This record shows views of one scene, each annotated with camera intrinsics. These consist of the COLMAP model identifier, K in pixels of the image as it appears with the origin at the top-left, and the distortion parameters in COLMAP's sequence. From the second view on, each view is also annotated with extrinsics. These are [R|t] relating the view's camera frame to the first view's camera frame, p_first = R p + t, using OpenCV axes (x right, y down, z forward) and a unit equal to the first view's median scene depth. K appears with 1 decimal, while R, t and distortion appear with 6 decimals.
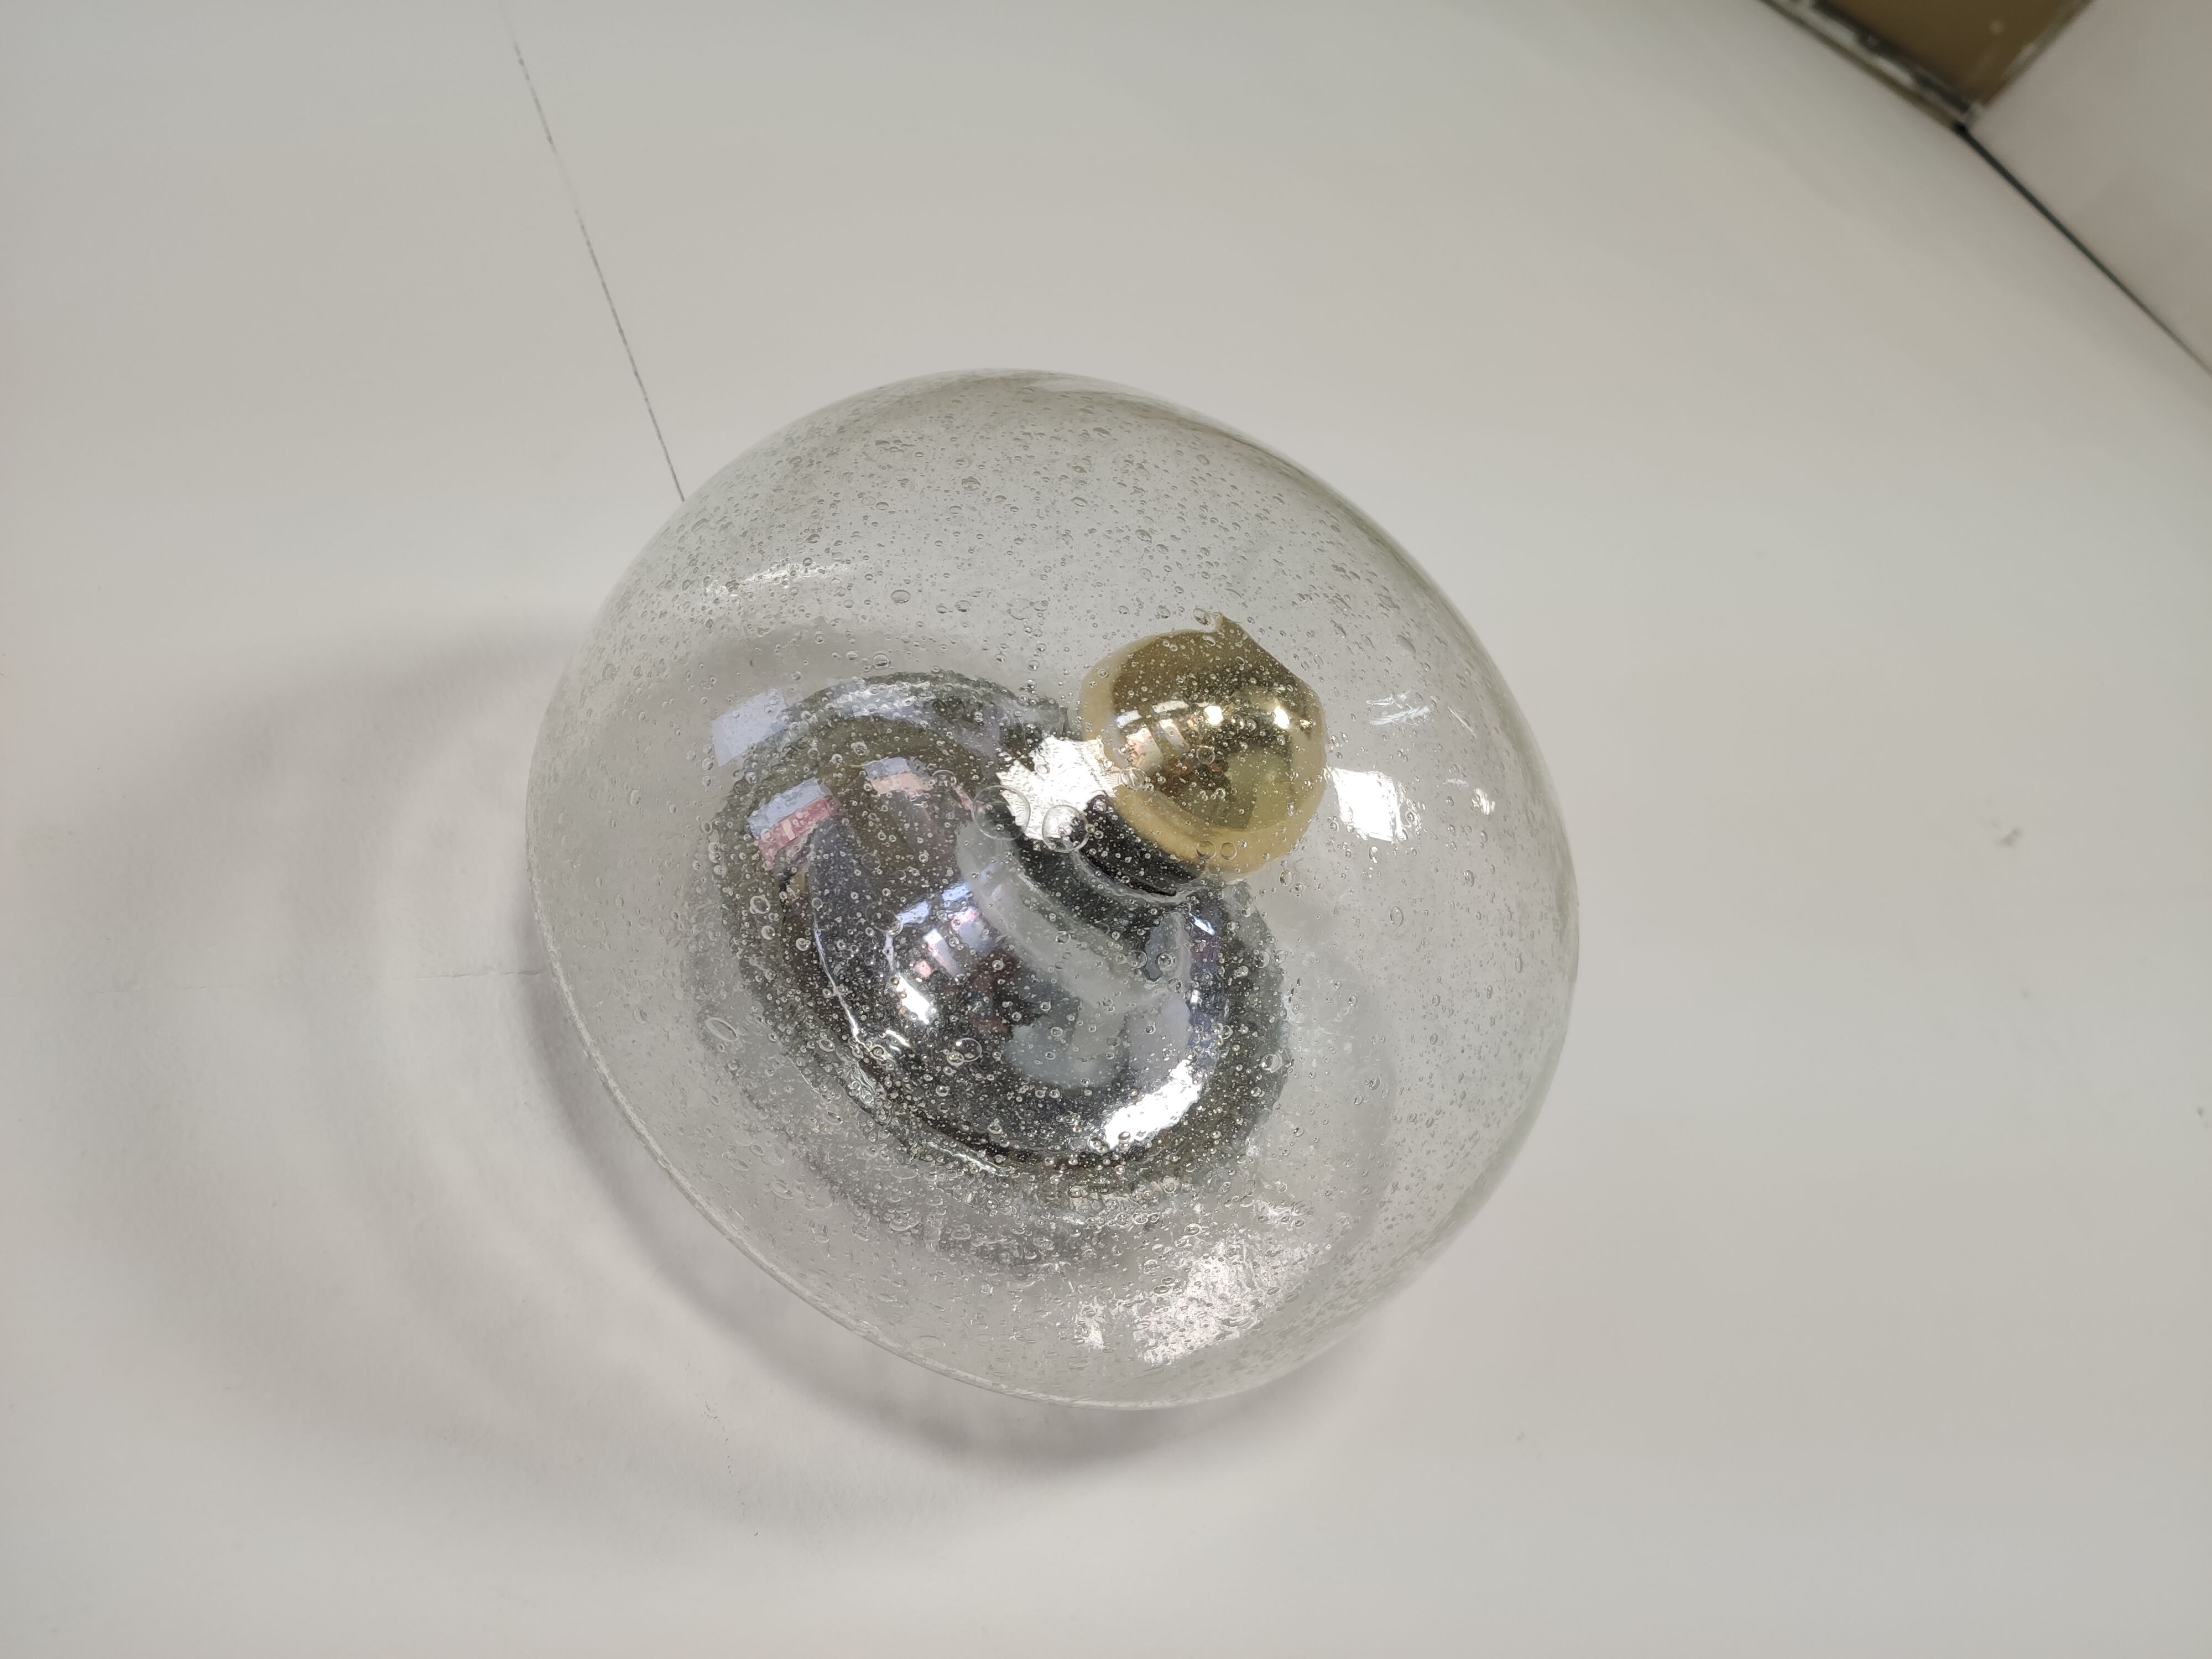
lens RADIAL K [[1689.7, 0, 1106.0], [0, 1689.7, 829.5], [0, 0, 1]] dist [-0.005258, -0.005235]
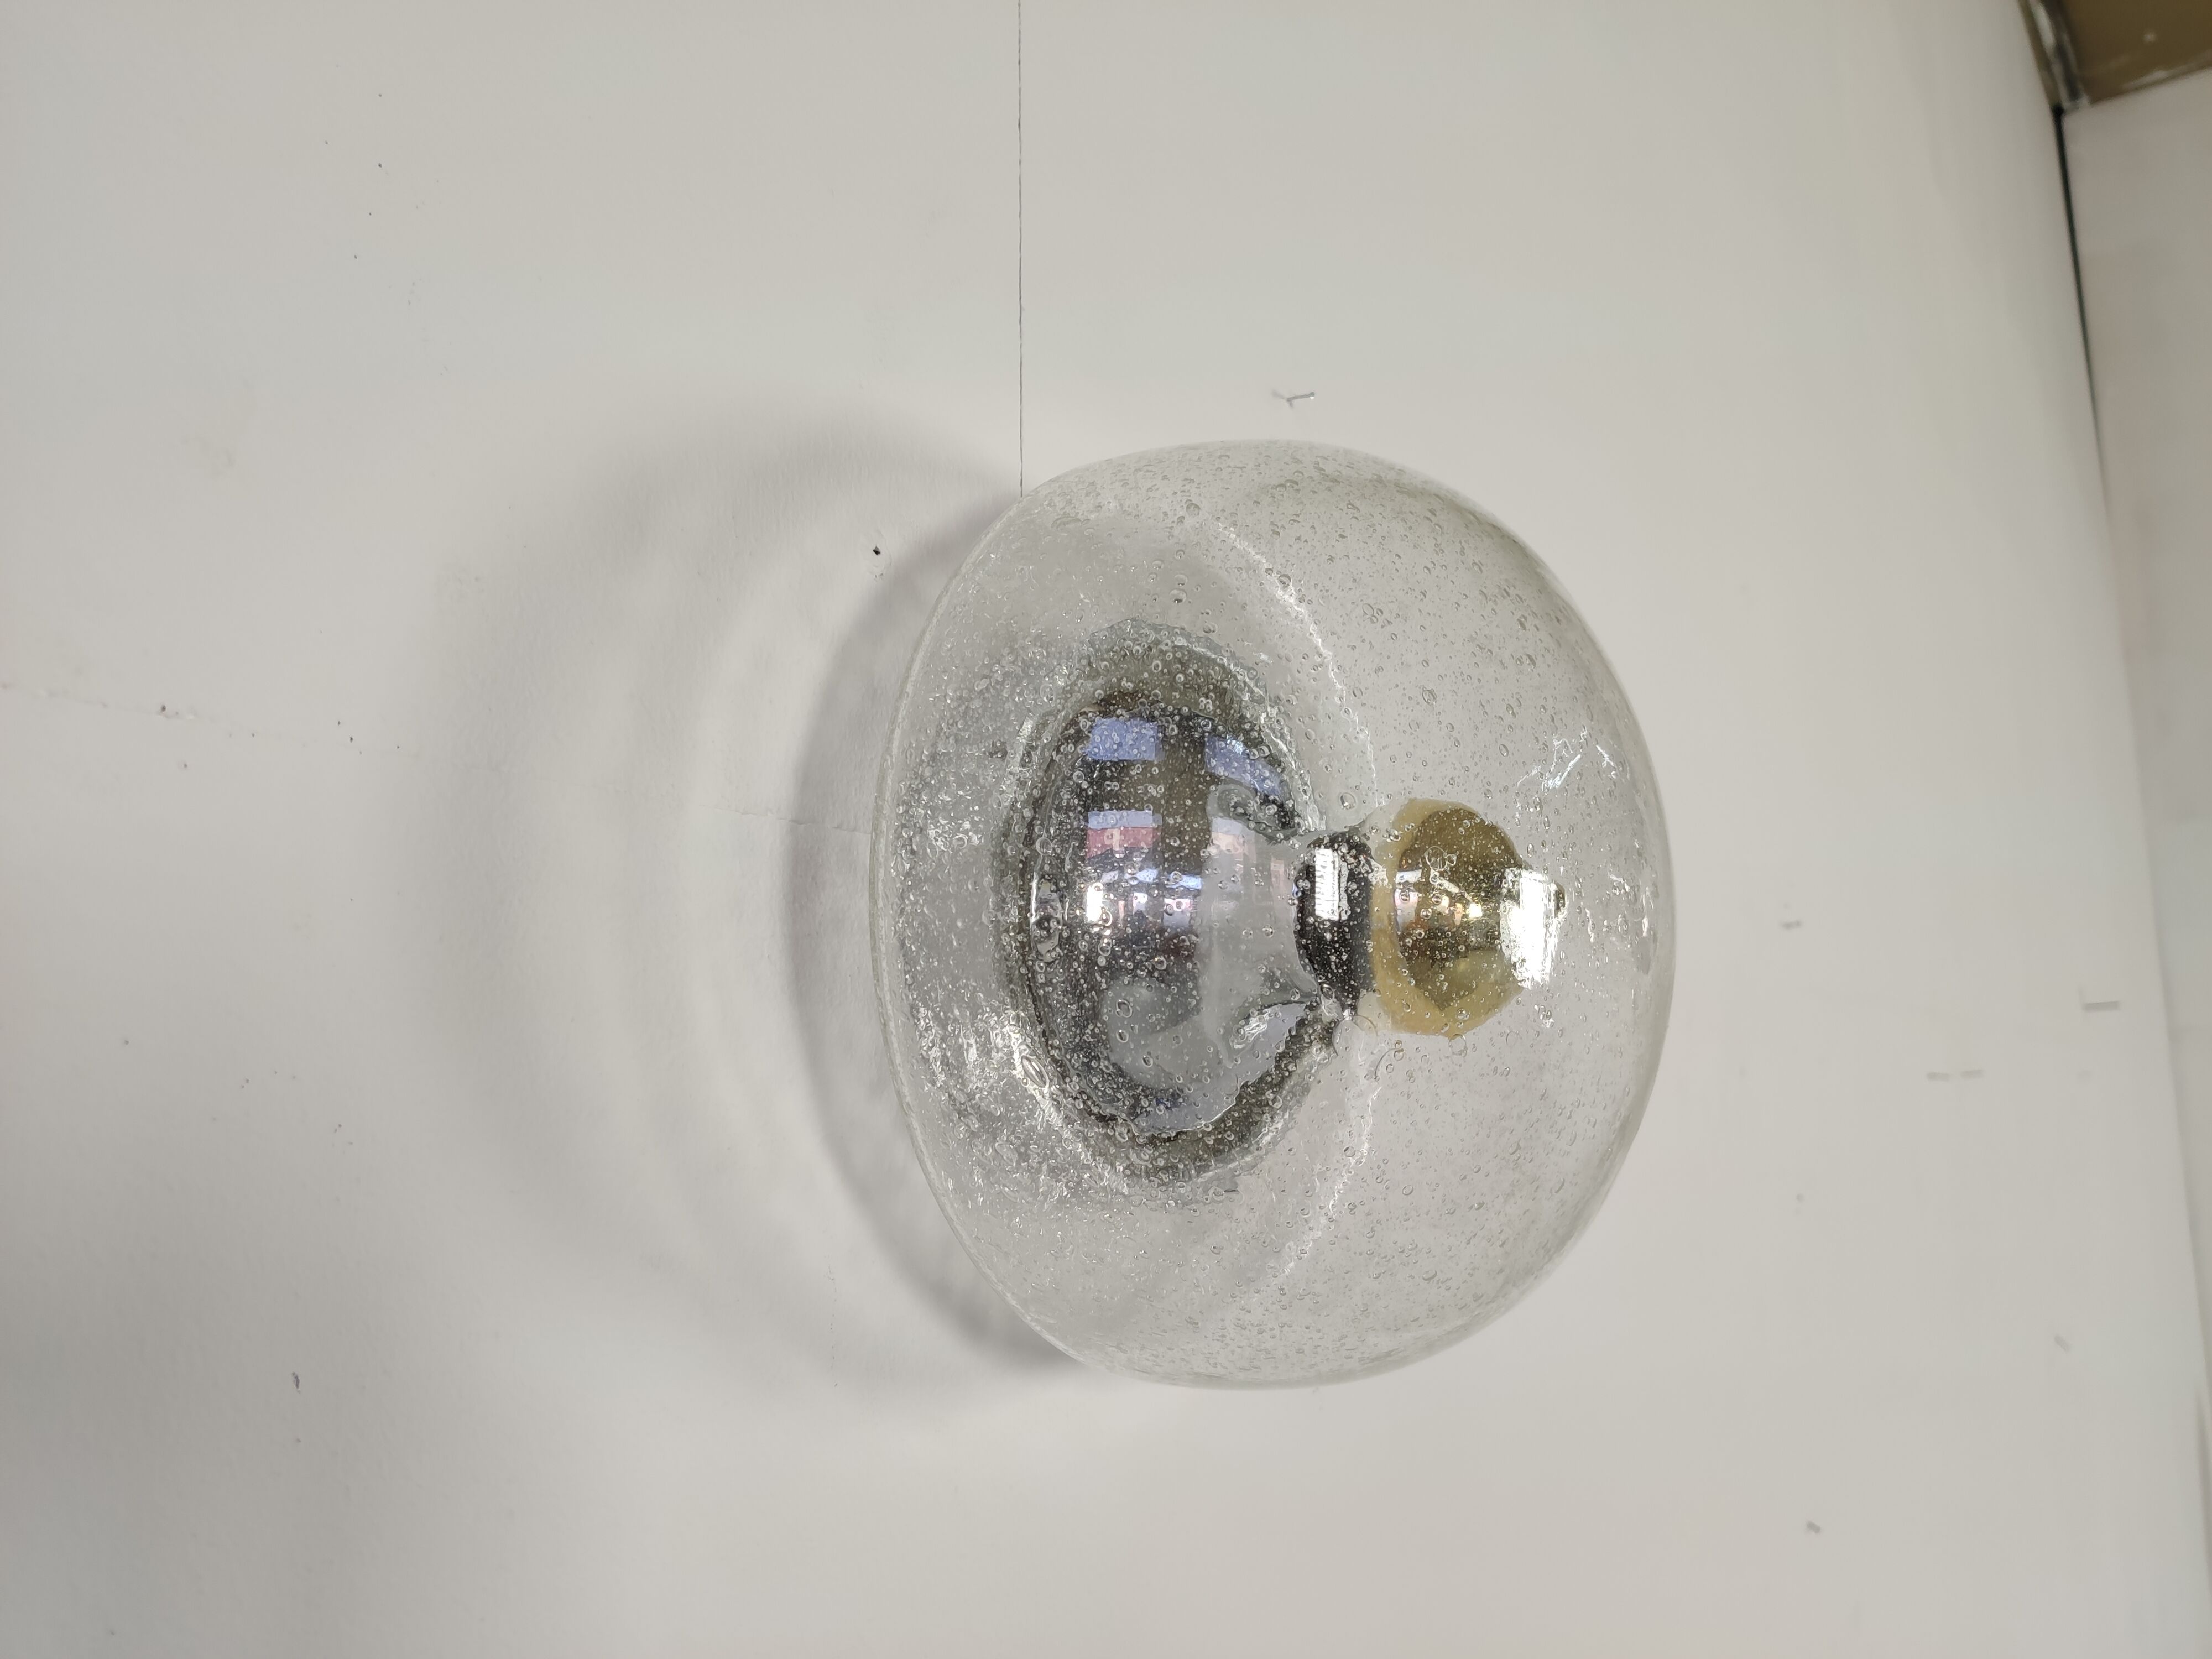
lens RADIAL K [[1669.2, 0, 1120.9], [0, 1669.2, 827.6], [0, 0, 1]] dist [0.003272, 0.001436]
pose [[0.878565, 0.411026, 0.243272, -0.424023], [-0.464174, 0.854791, 0.232109, -0.254942], [-0.112544, -0.316843, 0.941777, -0.012935]]
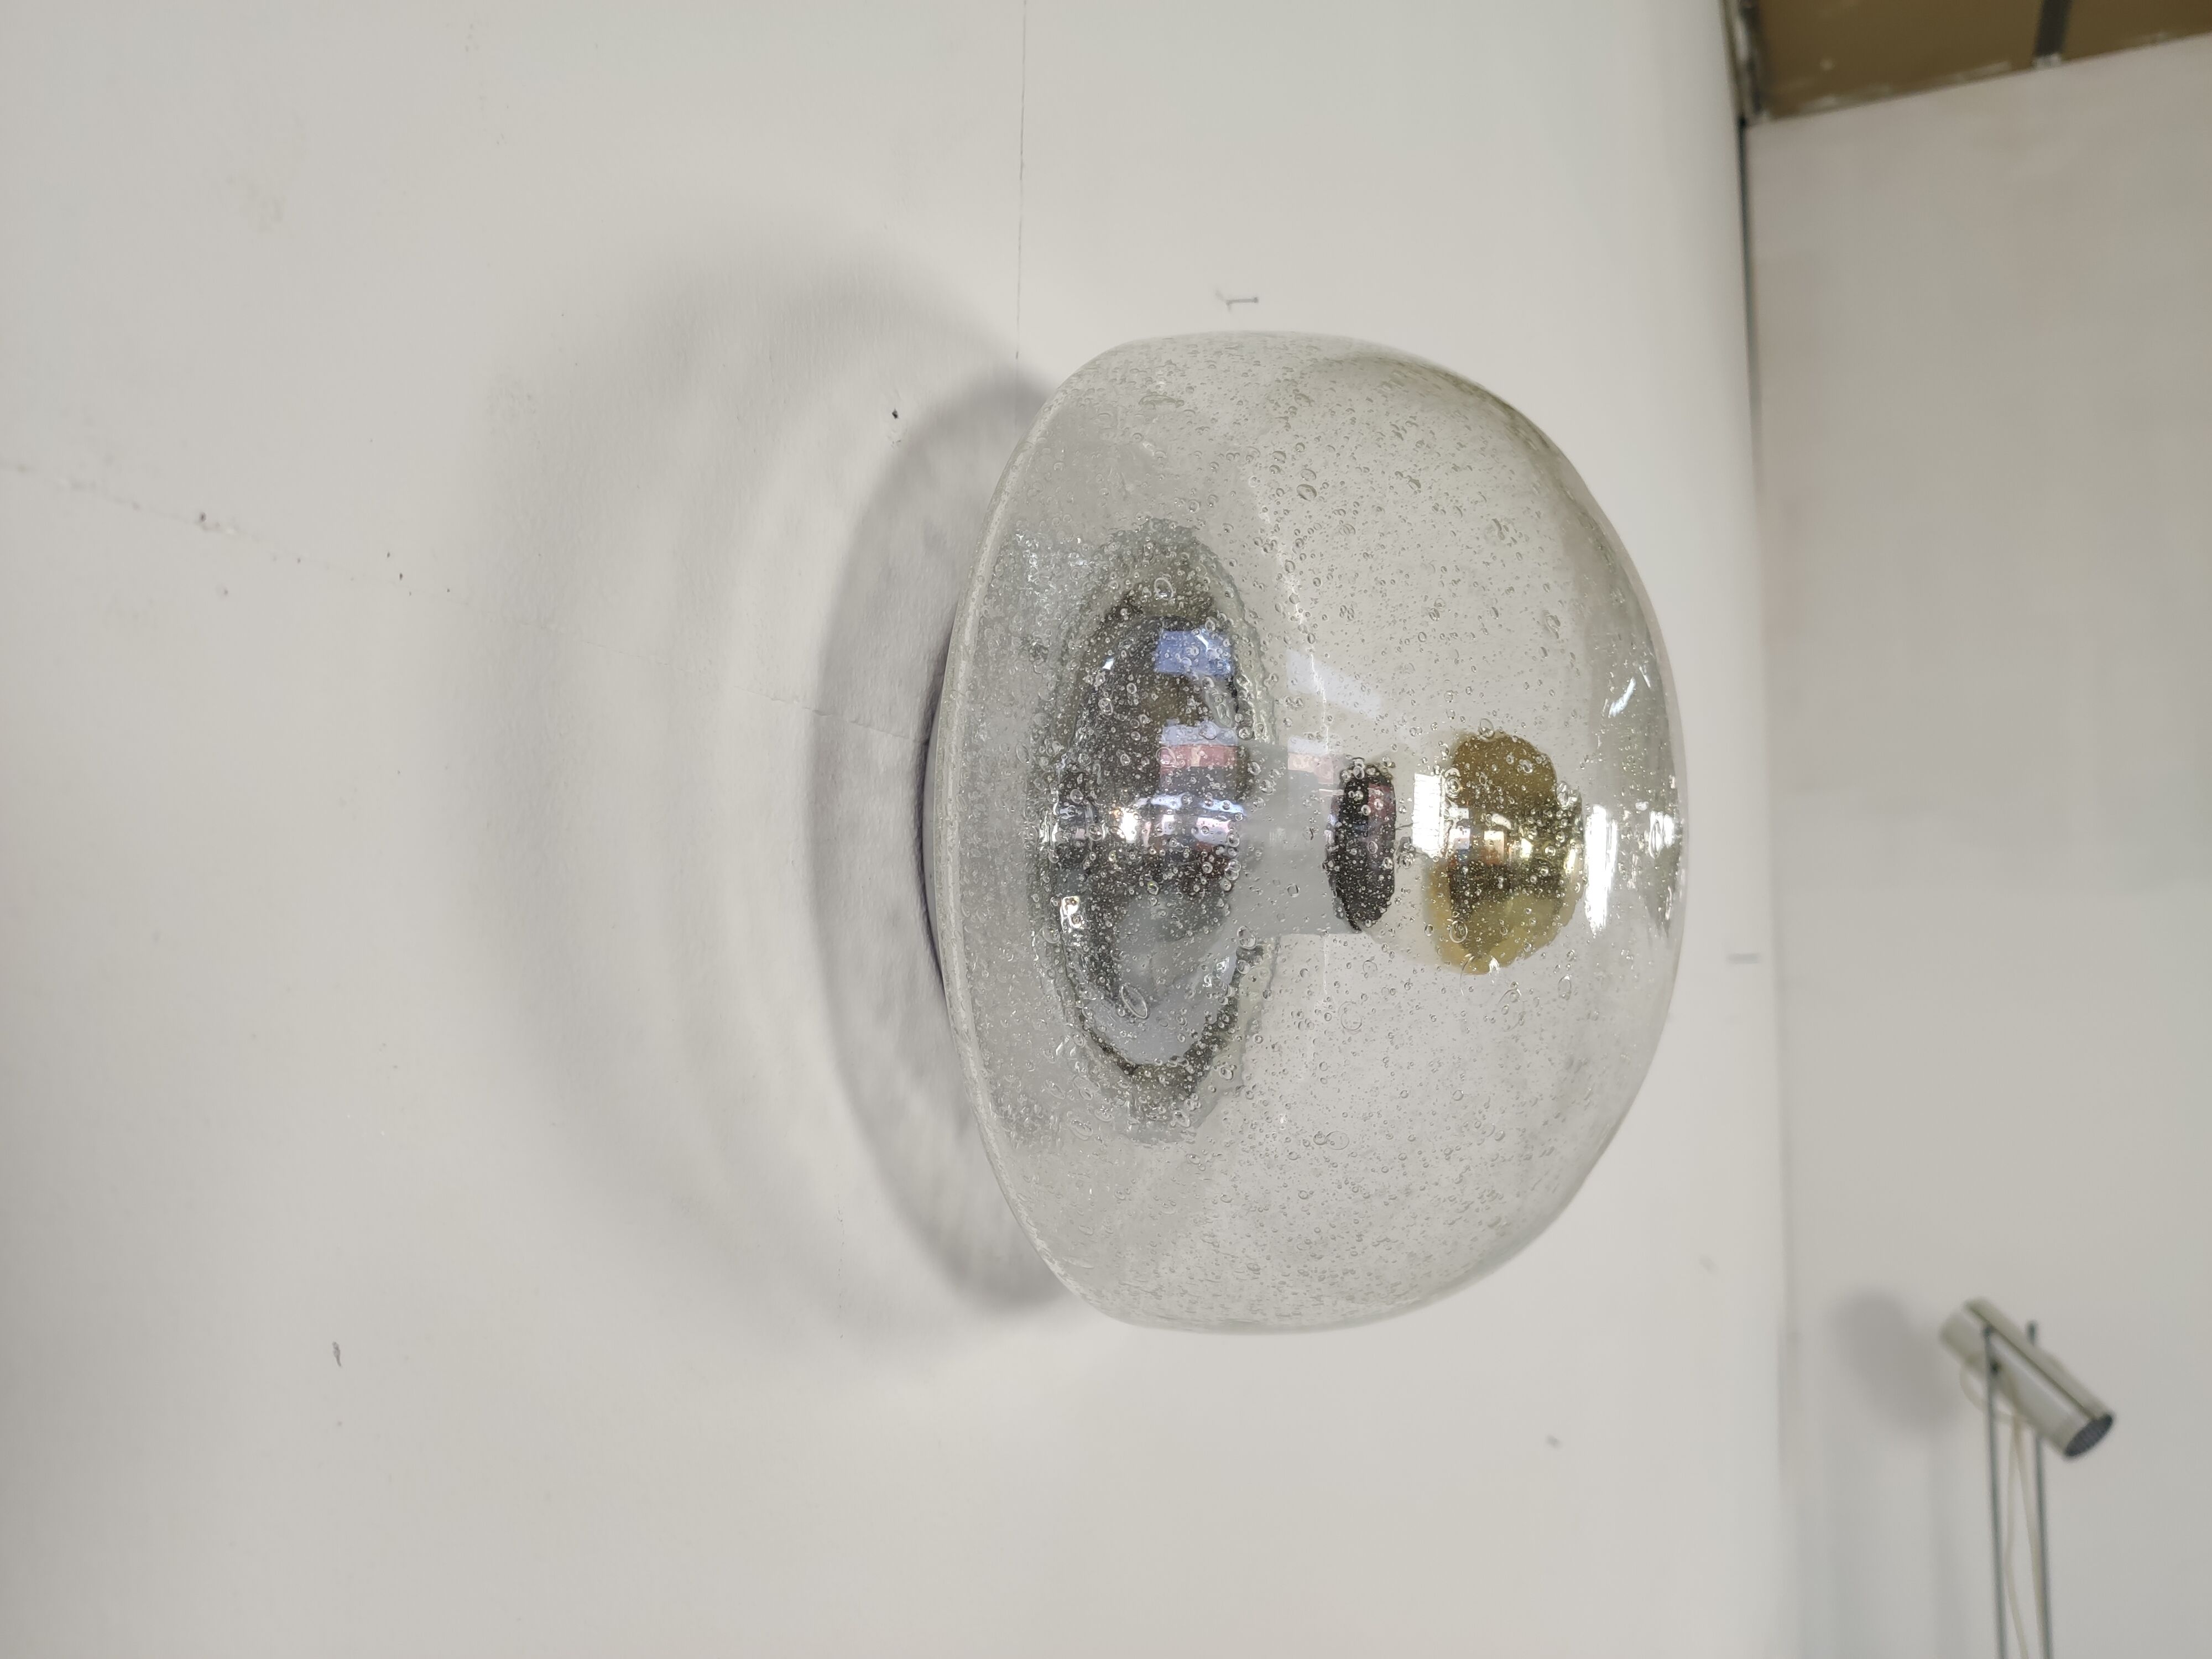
lens RADIAL K [[1671.1, 0, 1106.0], [0, 1671.1, 829.5], [0, 0, 1]] dist [-0.004230, -0.005990]
pose [[0.788528, 0.441079, 0.428572, -0.597174], [-0.550478, 0.816928, 0.172054, -0.111752], [-0.274223, -0.371588, 0.886974, 0.106966]]
